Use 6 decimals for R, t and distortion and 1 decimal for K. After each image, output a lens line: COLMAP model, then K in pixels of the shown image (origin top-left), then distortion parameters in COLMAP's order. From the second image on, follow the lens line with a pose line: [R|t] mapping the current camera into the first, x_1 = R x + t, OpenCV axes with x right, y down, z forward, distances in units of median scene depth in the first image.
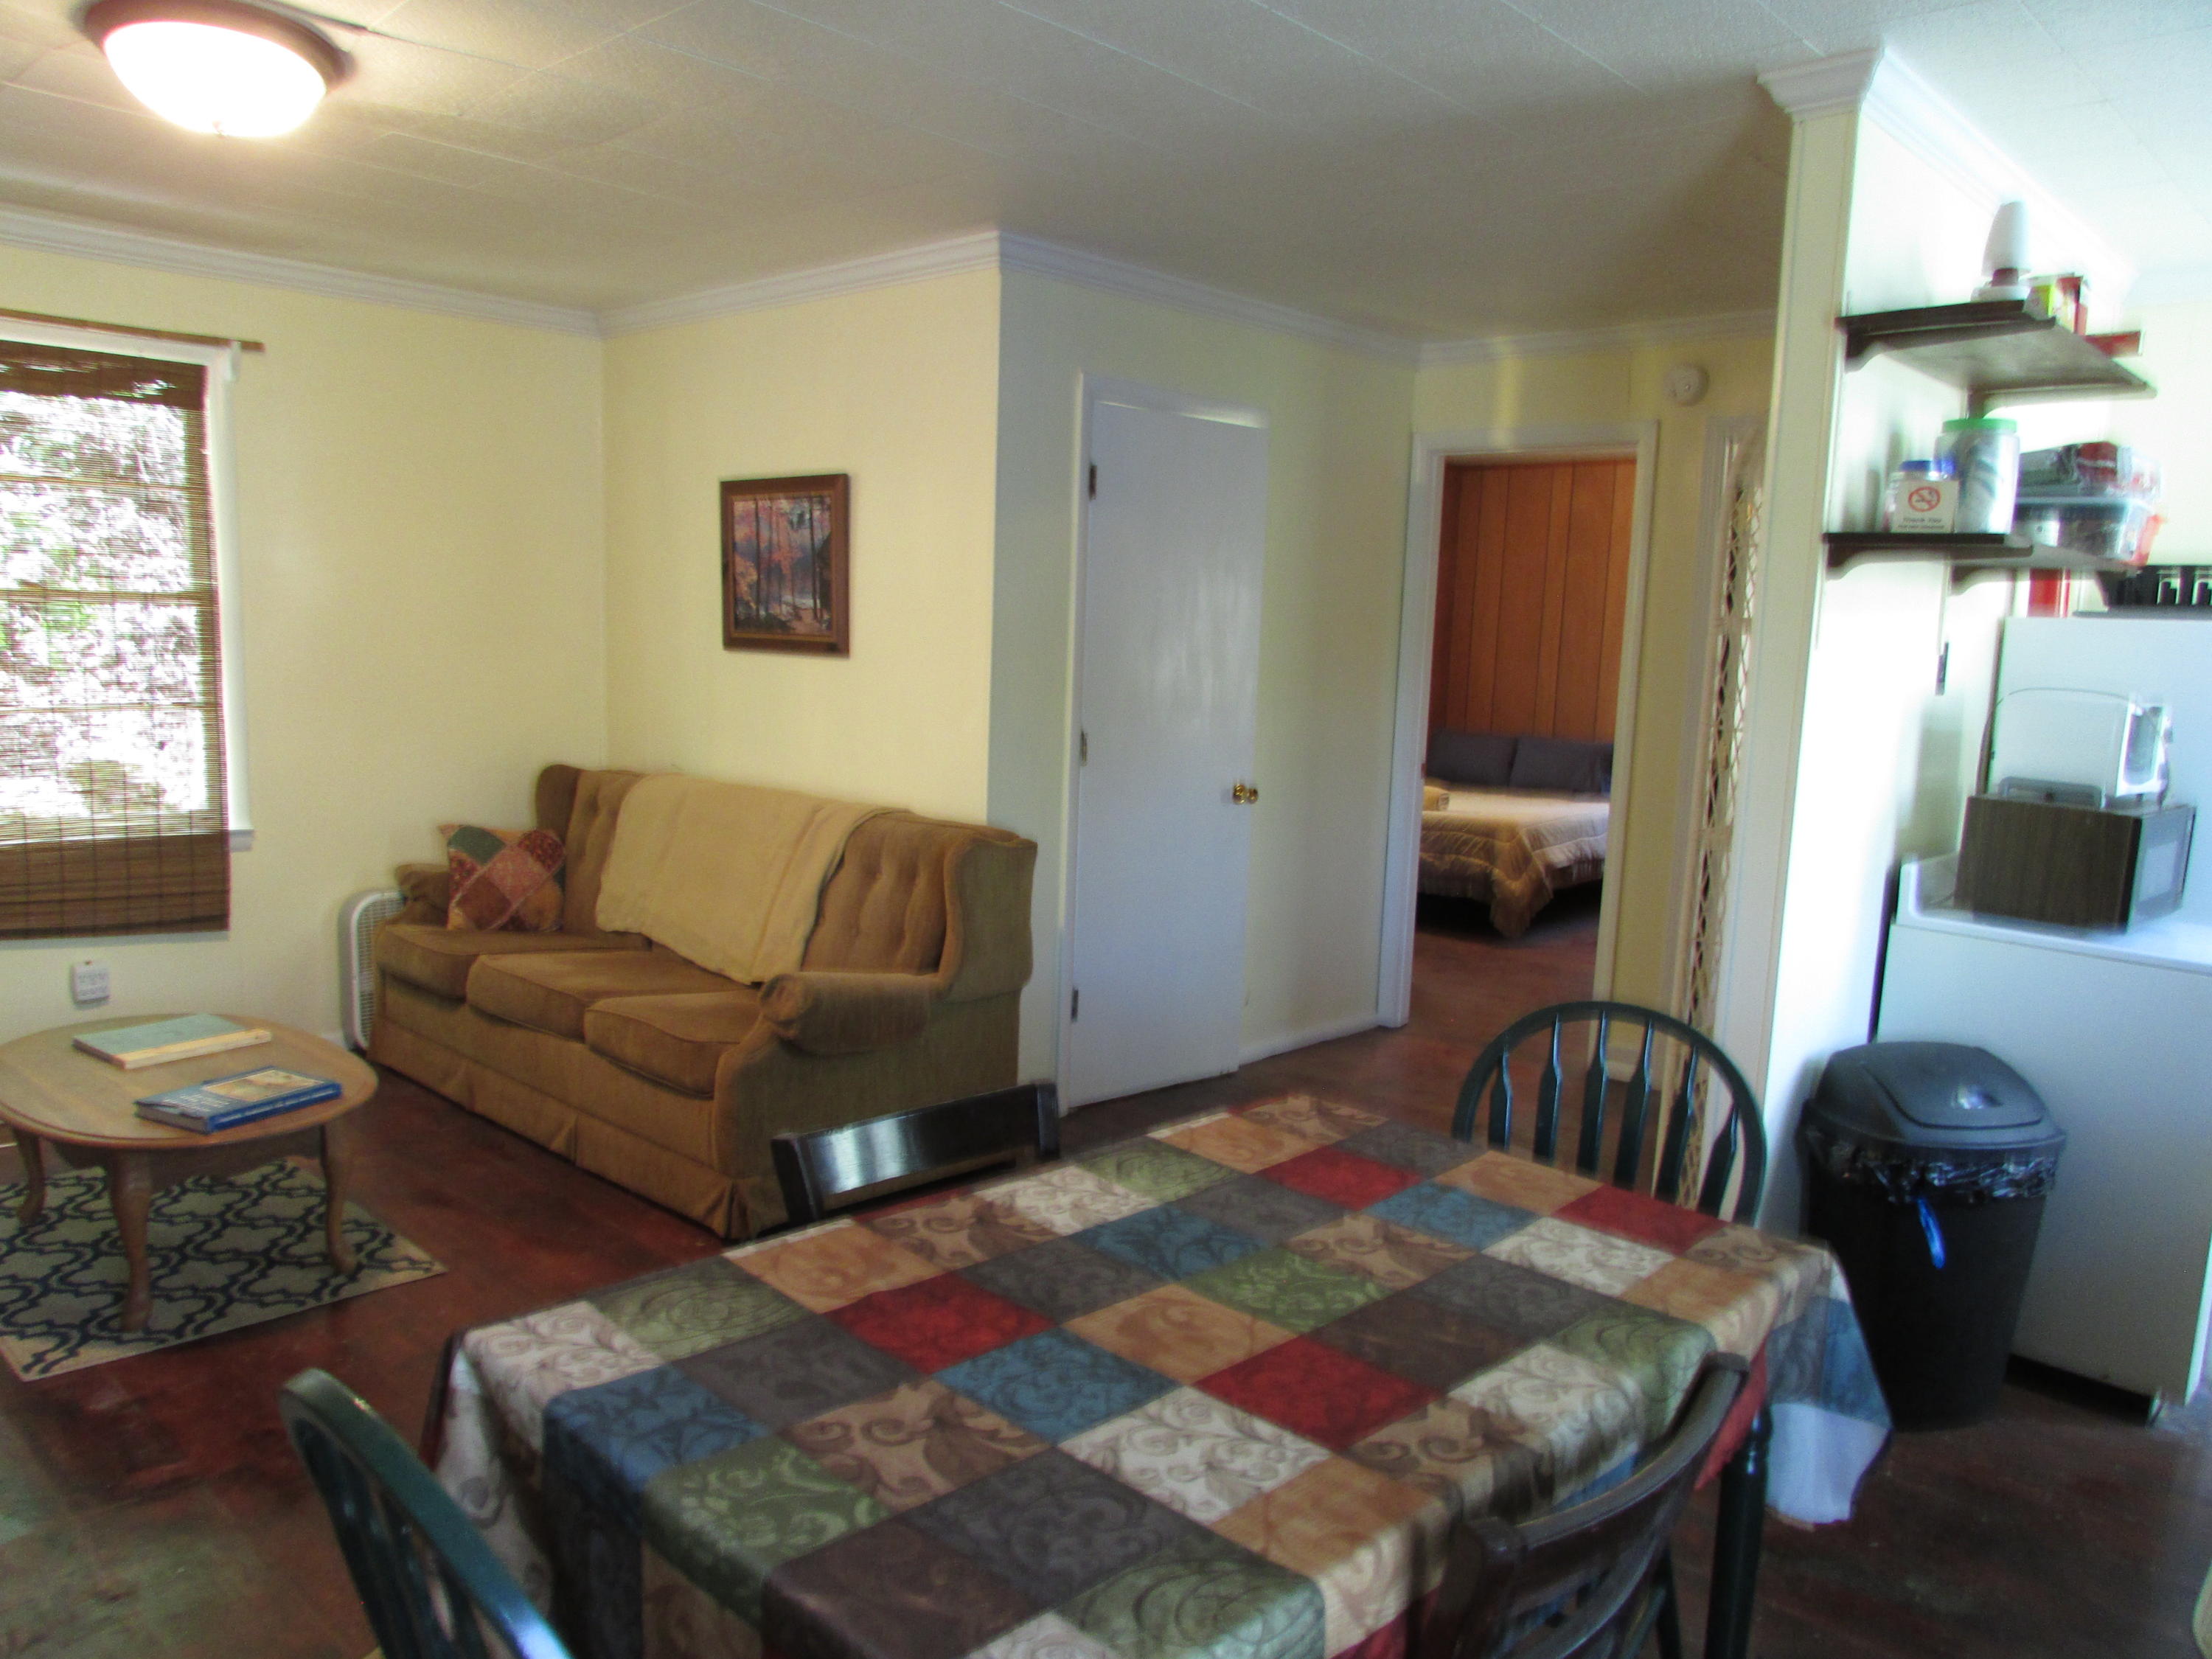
lens RADIAL K [[1591.6, 0, 1100.4], [0, 1591.6, 820.0], [0, 0, 1]] dist [-0.020482, 0.001172]
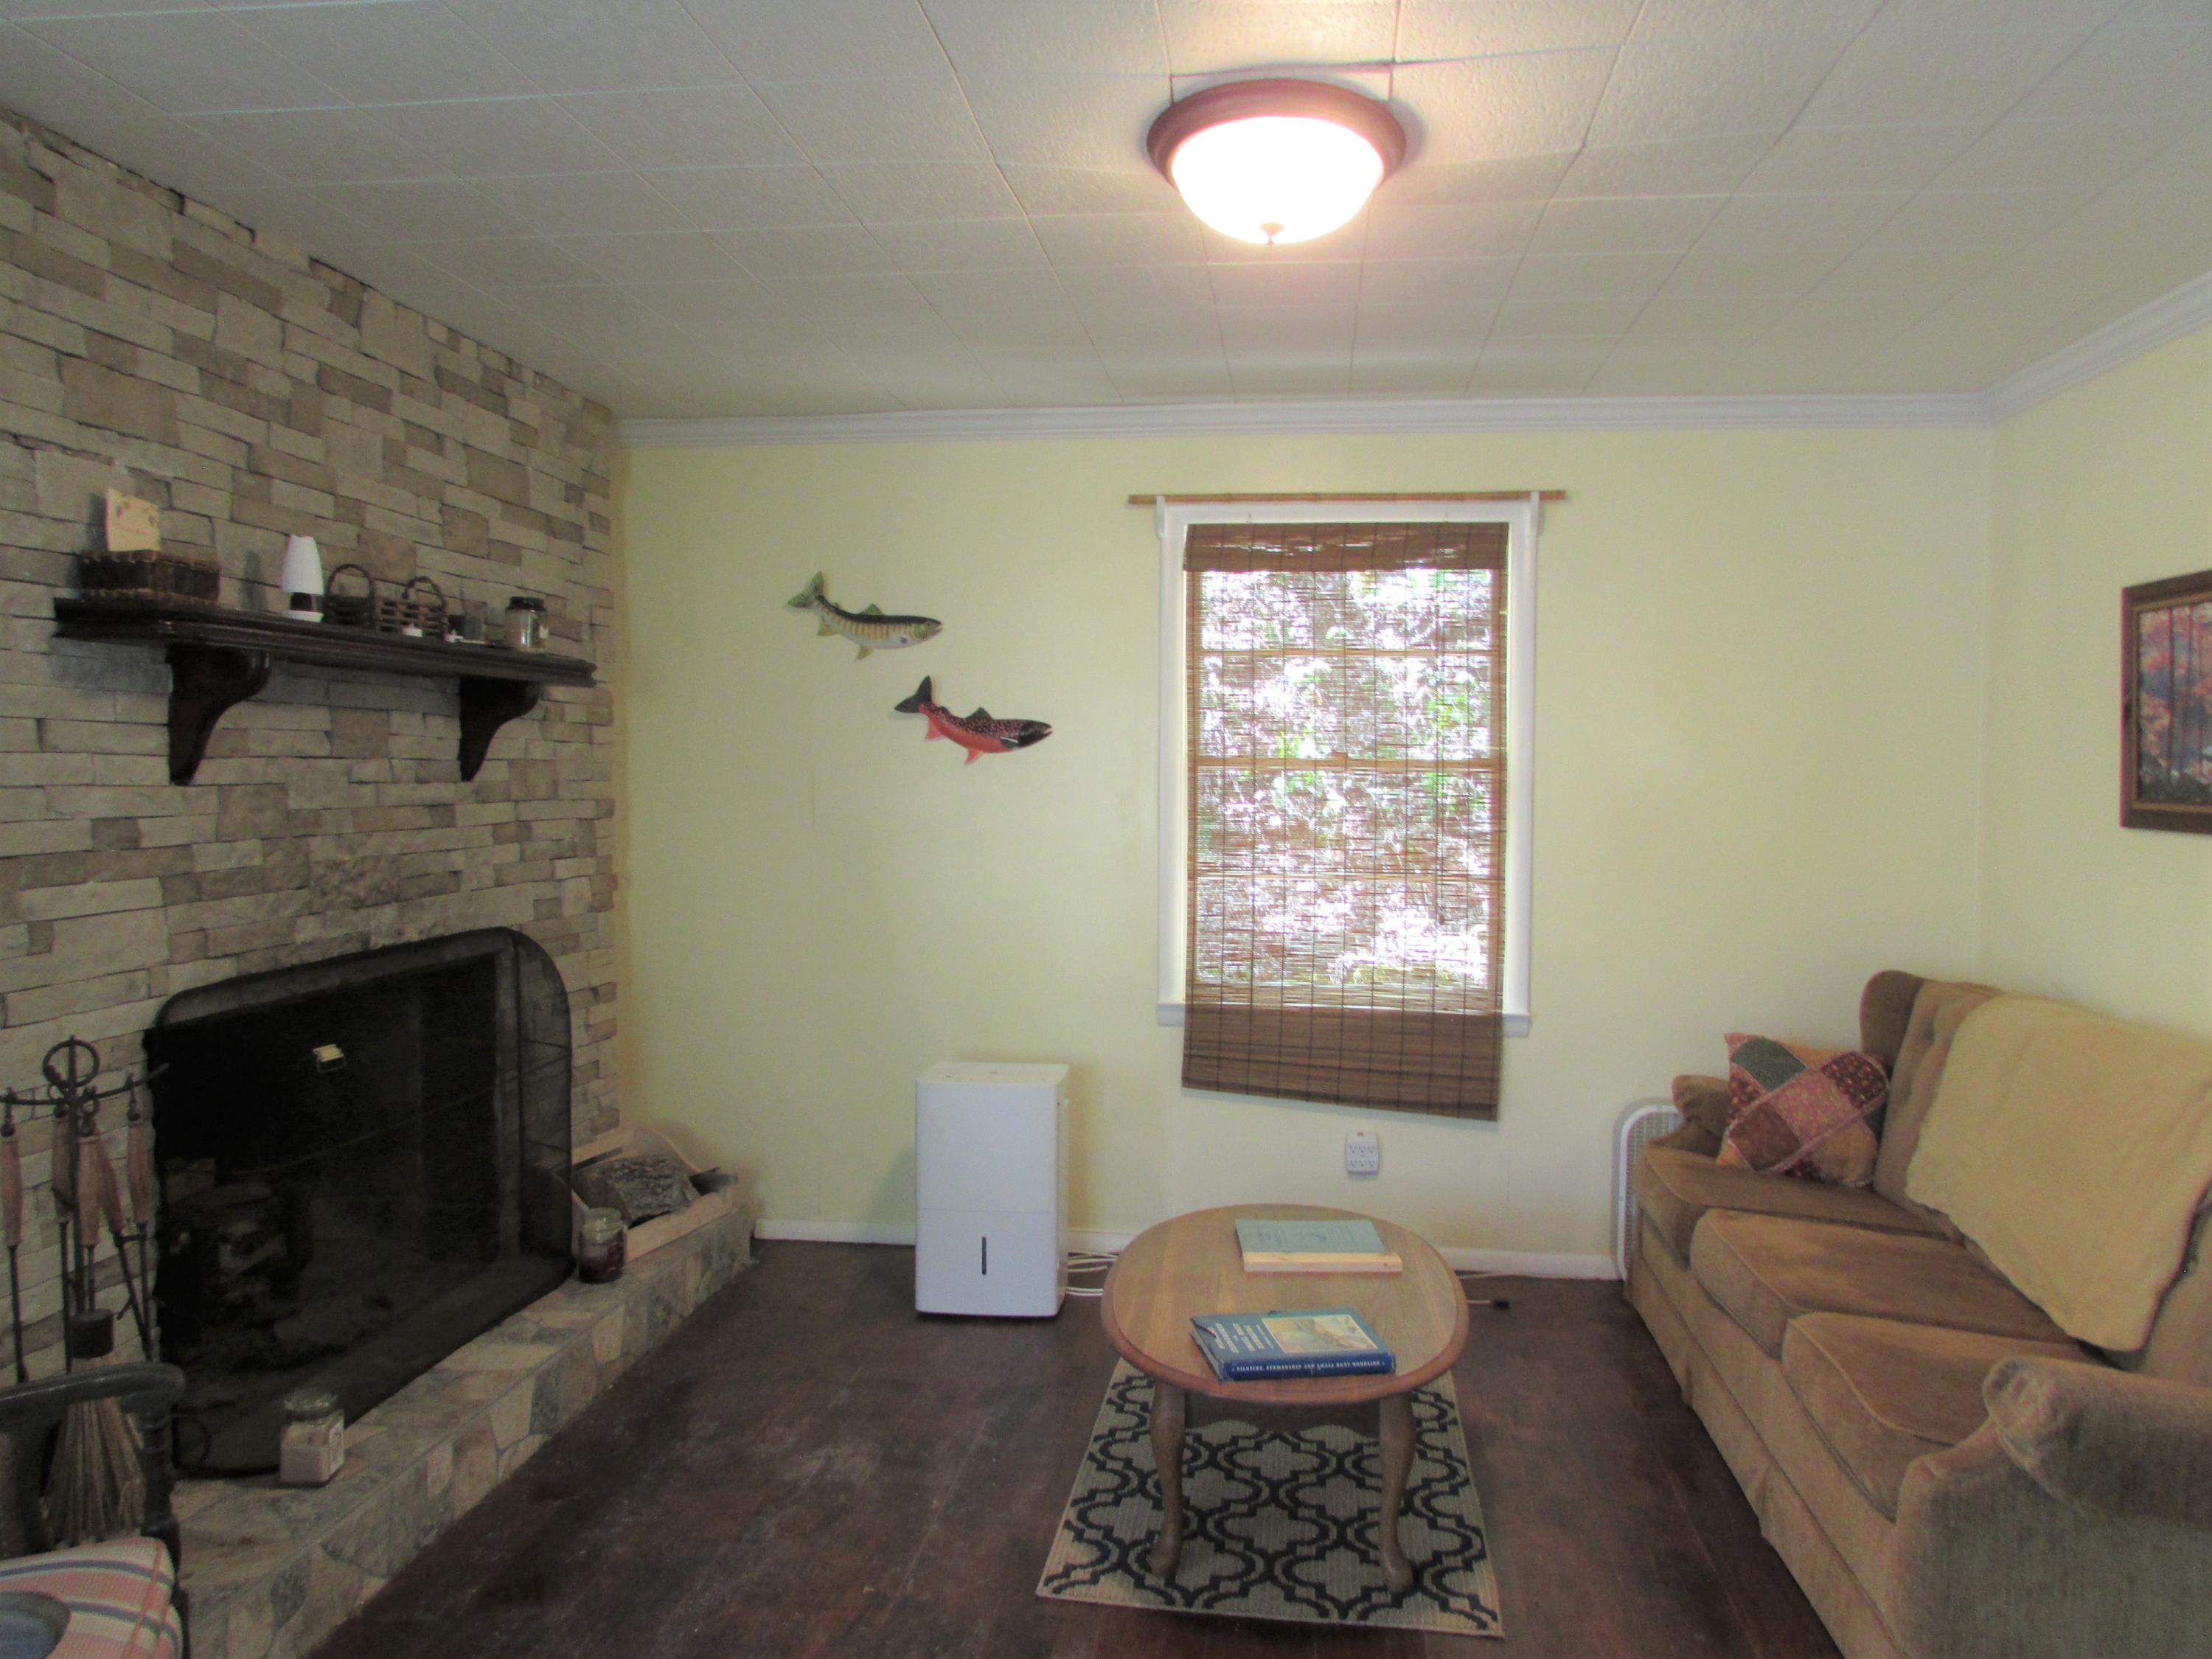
lens RADIAL K [[1583.8, 0, 1106.0], [0, 1583.8, 827.4], [0, 0, 1]] dist [-0.026918, -0.000319]
pose [[0.592508, 0.013534, -0.805451, 0.083080], [-0.093584, 0.994245, -0.052137, -0.049174], [0.800110, 0.106269, 0.590365, 0.393527]]
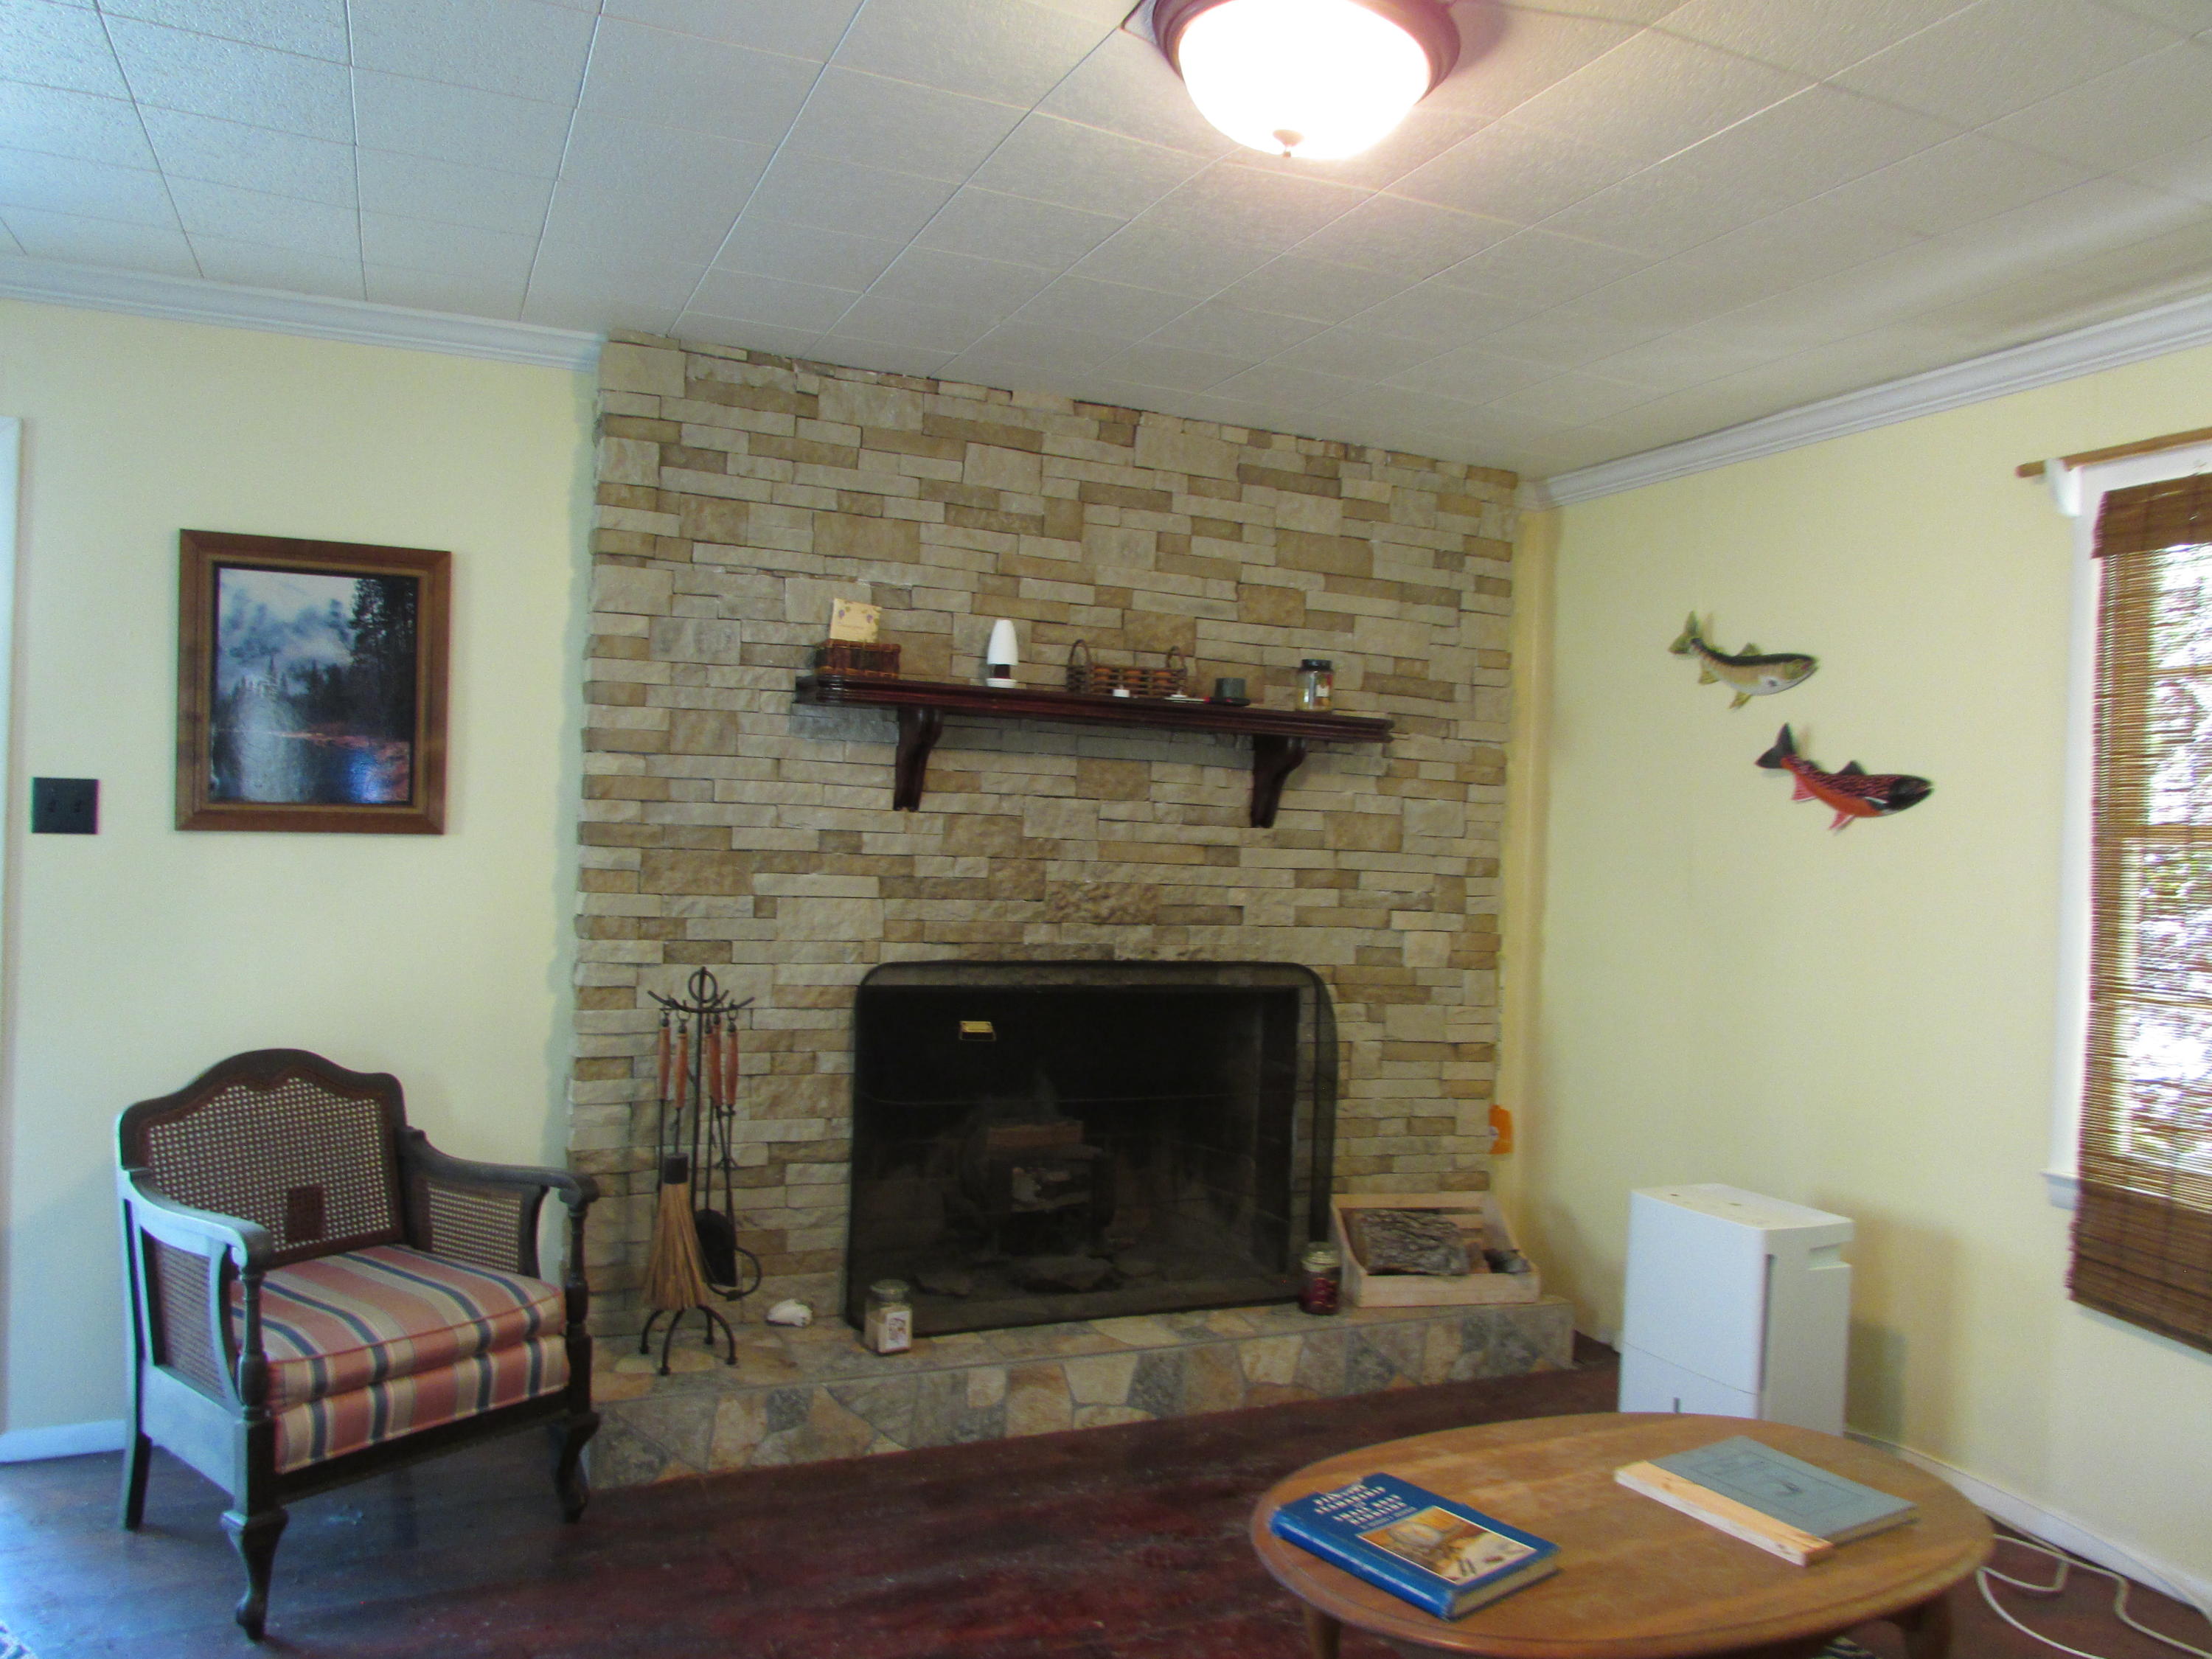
lens RADIAL K [[1588.5, 0, 1101.1], [0, 1588.5, 820.9], [0, 0, 1]] dist [-0.023167, -0.002736]
pose [[-0.378424, -0.042741, -0.924645, 0.126332], [-0.164812, 0.986082, 0.021871, -0.114590], [0.910841, 0.160669, -0.380202, 1.104397]]
